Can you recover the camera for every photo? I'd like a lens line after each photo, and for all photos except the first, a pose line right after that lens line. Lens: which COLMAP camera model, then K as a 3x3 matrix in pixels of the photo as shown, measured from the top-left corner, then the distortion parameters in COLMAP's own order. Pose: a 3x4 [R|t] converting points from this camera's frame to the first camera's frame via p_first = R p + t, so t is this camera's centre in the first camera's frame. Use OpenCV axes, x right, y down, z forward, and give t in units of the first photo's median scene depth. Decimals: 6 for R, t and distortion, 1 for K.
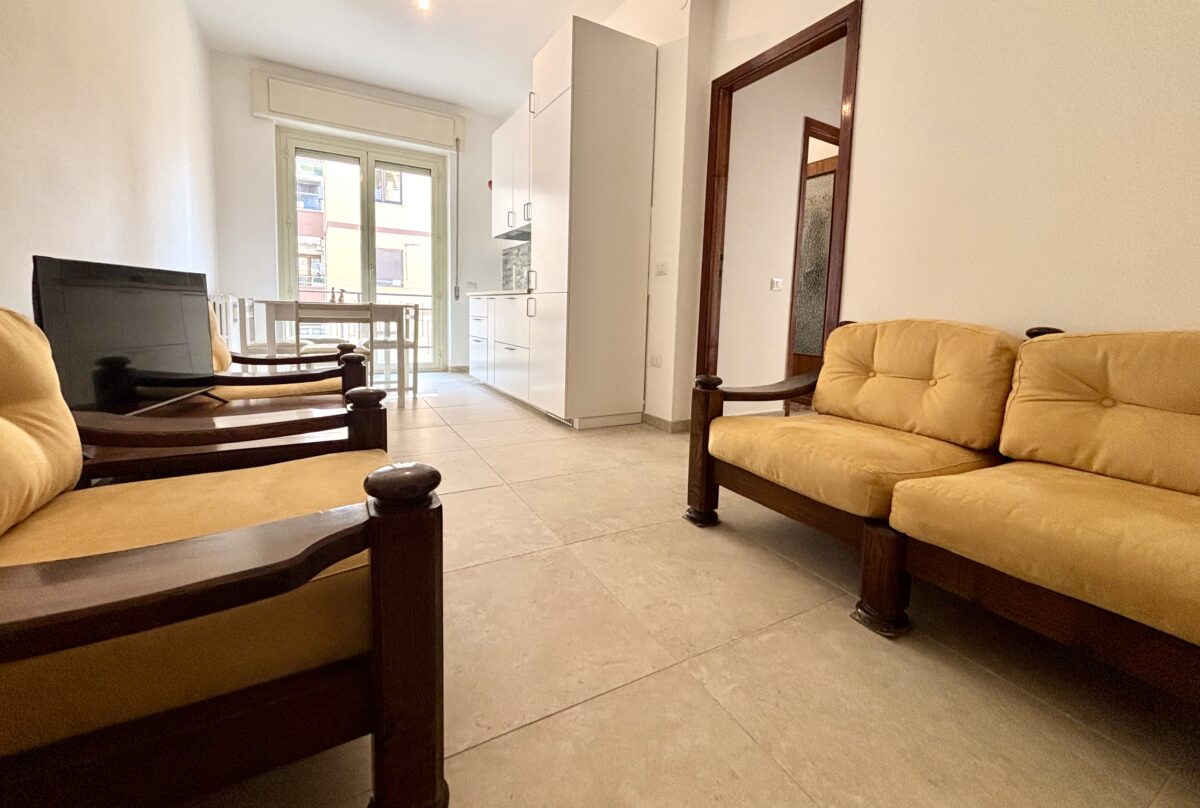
lens RADIAL K [[484.3, 0, 608.4], [0, 484.3, 361.4], [0, 0, 1]] dist [-0.000221, -0.000042]
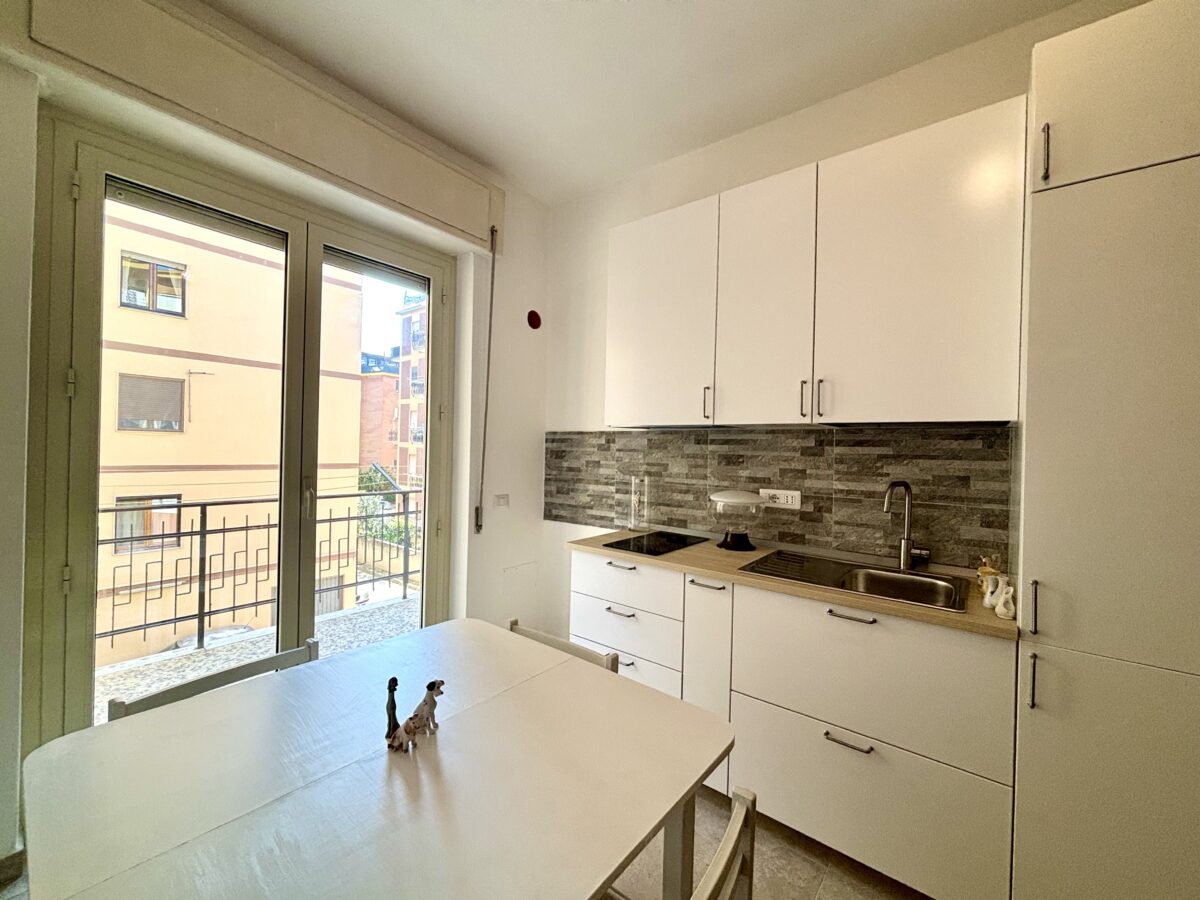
lens RADIAL K [[477.8, 0, 601.0], [0, 477.8, 453.7], [0, 0, 1]] dist [0.000165, 0.000203]
pose [[0.932580, -0.012110, 0.360759, -0.402054], [0.039533, 0.996852, -0.068732, -0.182807], [-0.358791, 0.078360, 0.930123, 0.513659]]
